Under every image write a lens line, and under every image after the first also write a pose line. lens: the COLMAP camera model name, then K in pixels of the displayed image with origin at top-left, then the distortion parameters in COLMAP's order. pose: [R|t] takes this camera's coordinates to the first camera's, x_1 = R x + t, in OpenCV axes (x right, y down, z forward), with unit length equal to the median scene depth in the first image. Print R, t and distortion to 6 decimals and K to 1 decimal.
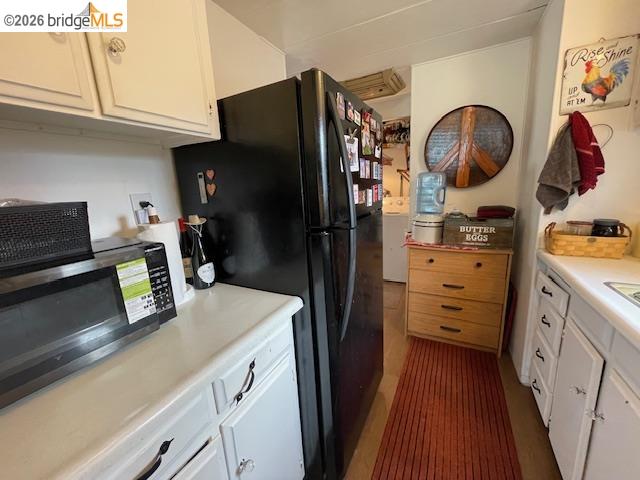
lens RADIAL K [[257.9, 0, 319.6], [0, 257.9, 239.7], [0, 0, 1]] dist [-0.004049, 0.000044]
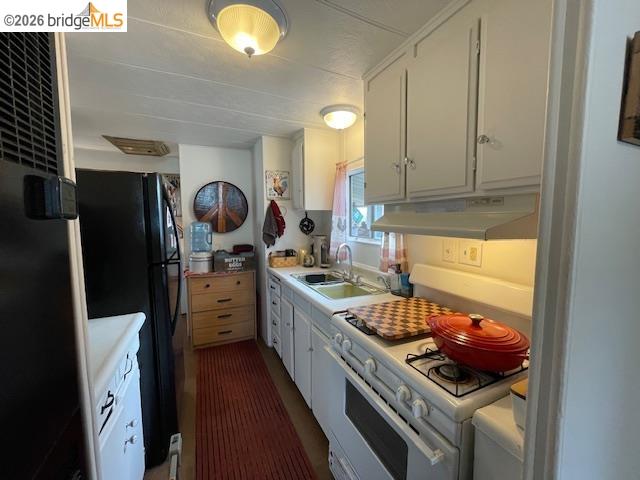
lens RADIAL K [[257.9, 0, 318.9], [0, 257.9, 239.7], [0, 0, 1]] dist [-0.004049, 0.000044]
pose [[0.613591, -0.020040, 0.789369, -0.332064], [0.136728, 0.987274, -0.081218, 0.040195], [-0.777696, 0.157764, 0.608522, -0.394441]]
